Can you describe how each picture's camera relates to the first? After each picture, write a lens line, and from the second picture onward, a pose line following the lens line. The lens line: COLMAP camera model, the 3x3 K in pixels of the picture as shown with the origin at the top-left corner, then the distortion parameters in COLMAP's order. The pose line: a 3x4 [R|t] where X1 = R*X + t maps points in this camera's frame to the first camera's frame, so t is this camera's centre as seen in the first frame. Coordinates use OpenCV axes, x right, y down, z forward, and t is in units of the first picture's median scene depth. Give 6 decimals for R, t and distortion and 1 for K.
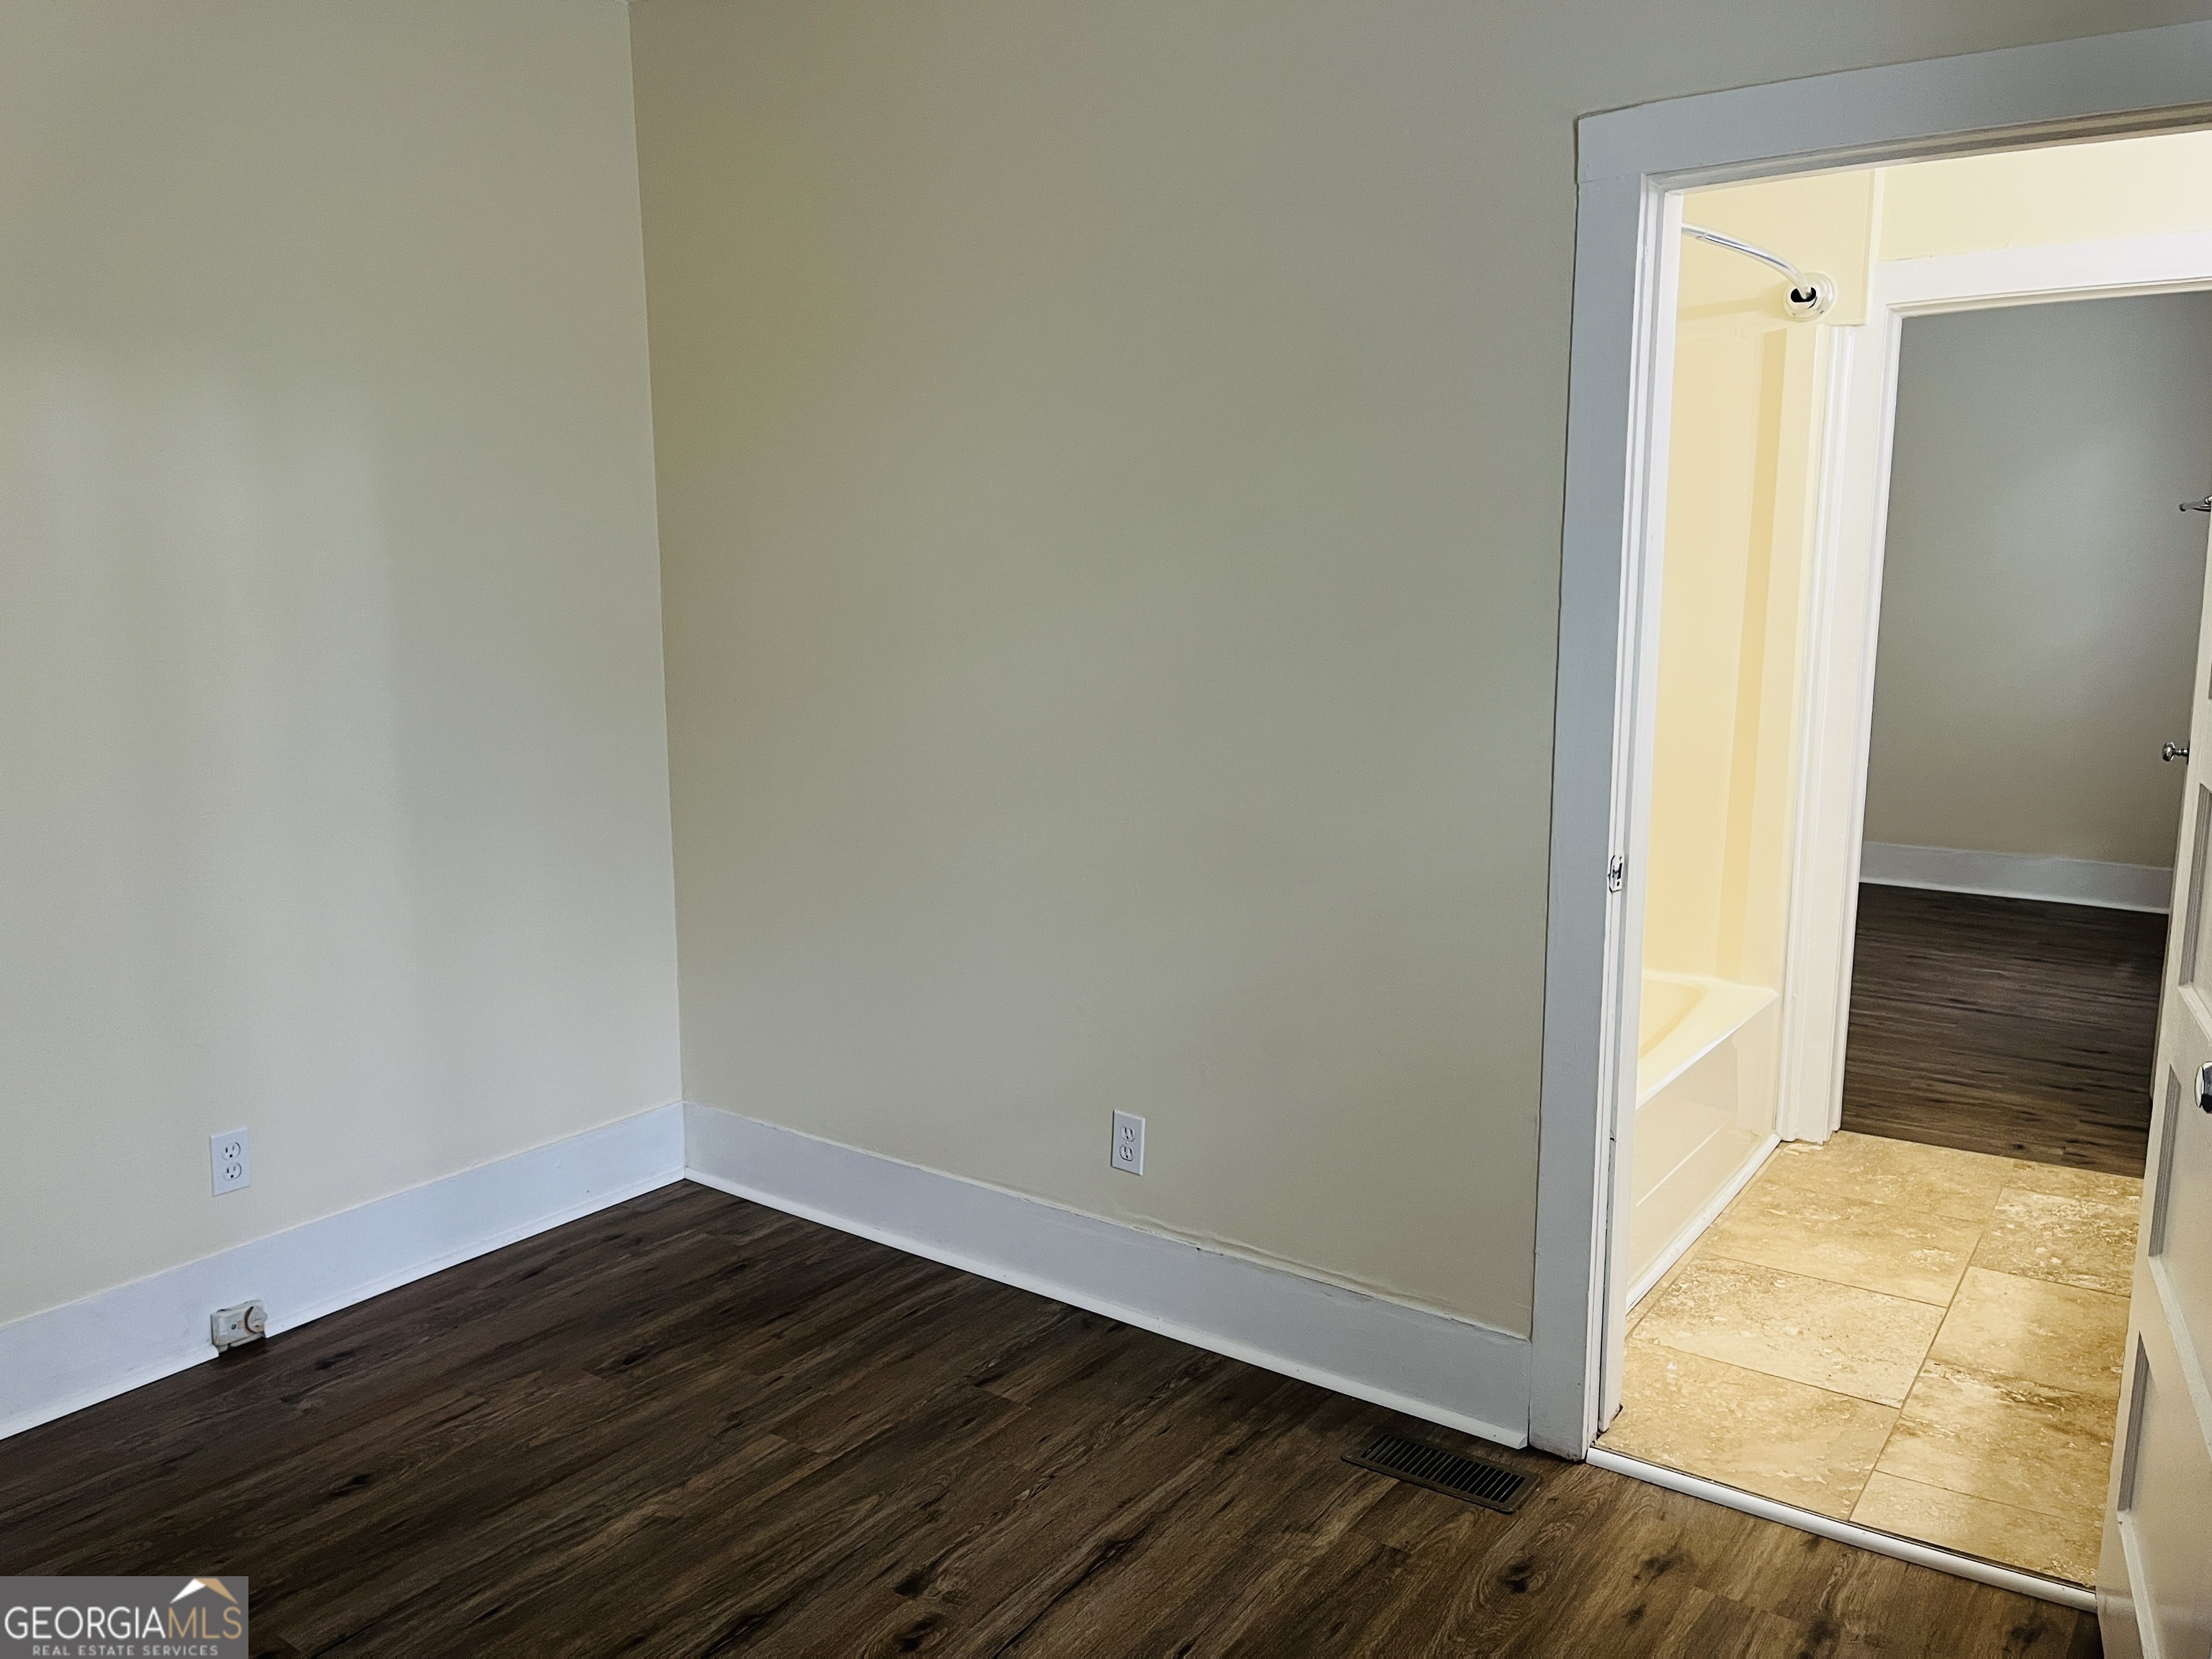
lens RADIAL K [[1671.9, 0, 1092.1], [0, 1671.9, 830.4], [0, 0, 1]] dist [0.076966, -0.096579]
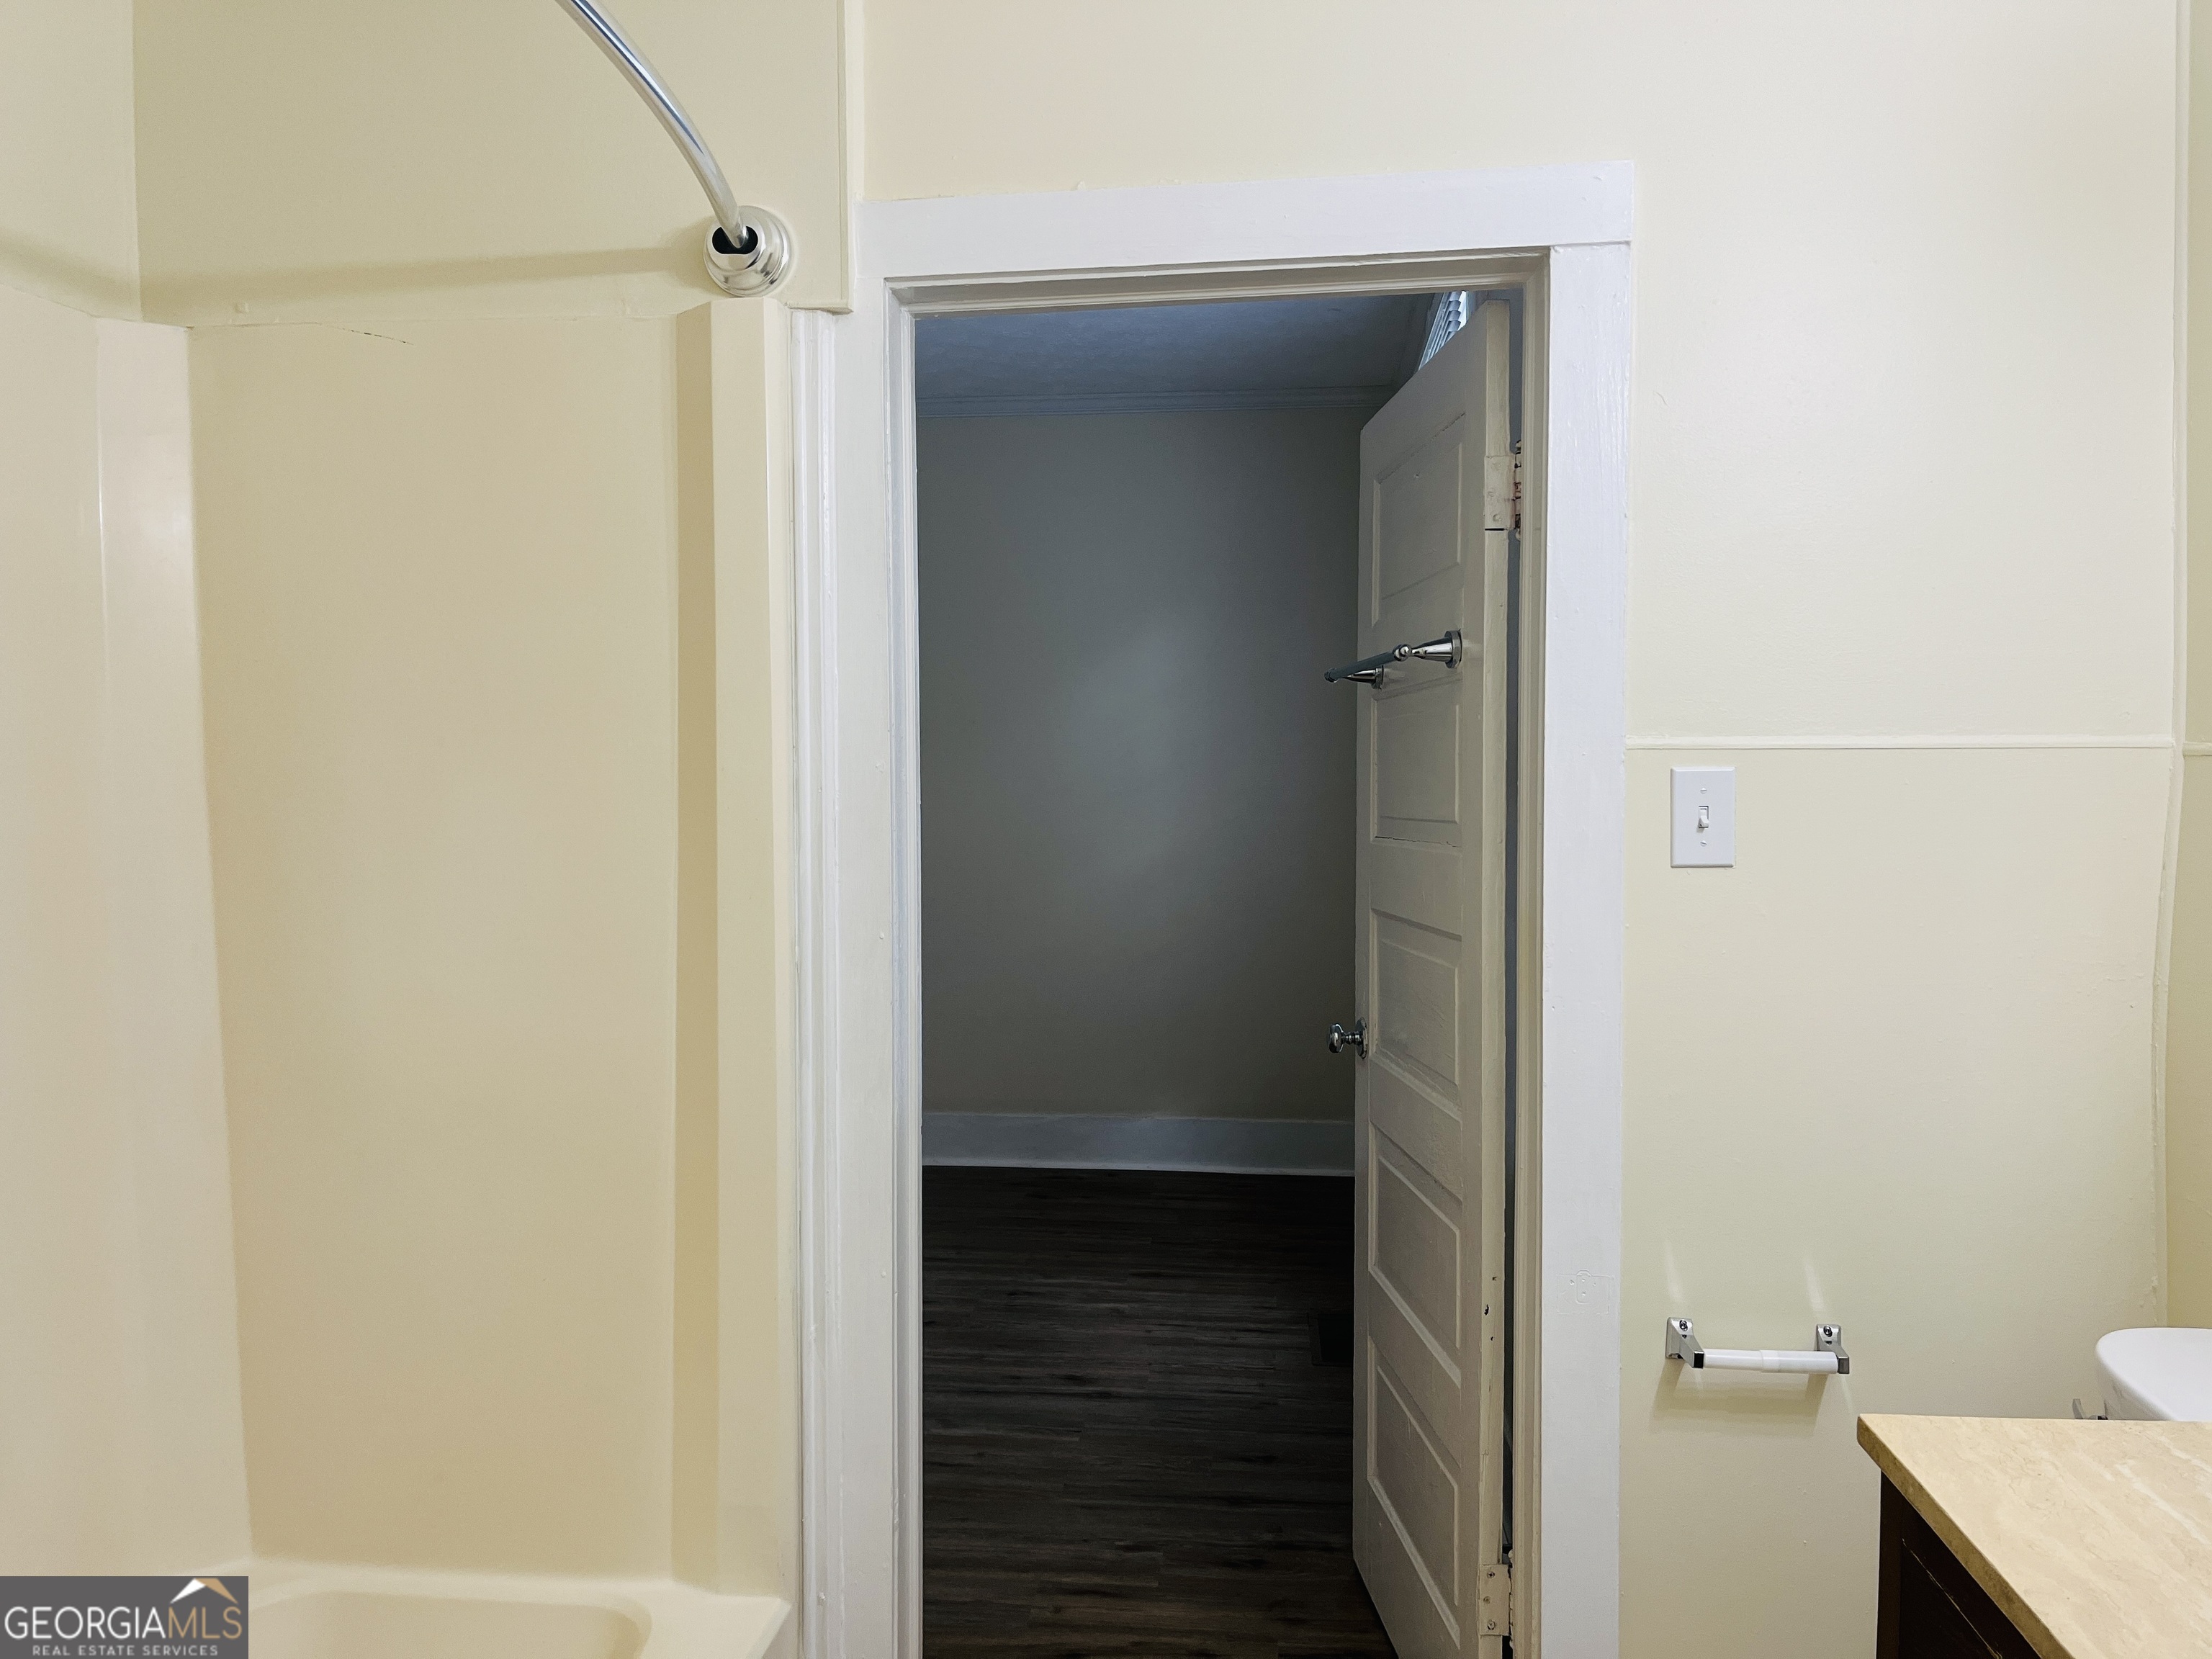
lens RADIAL K [[1671.9, 0, 1092.1], [0, 1671.9, 830.4], [0, 0, 1]] dist [0.076966, -0.096579]
pose [[0.871947, -0.018757, 0.489240, 0.214732], [0.079853, 0.991334, -0.104311, -0.062545], [-0.483044, 0.130021, 0.865889, 0.434958]]
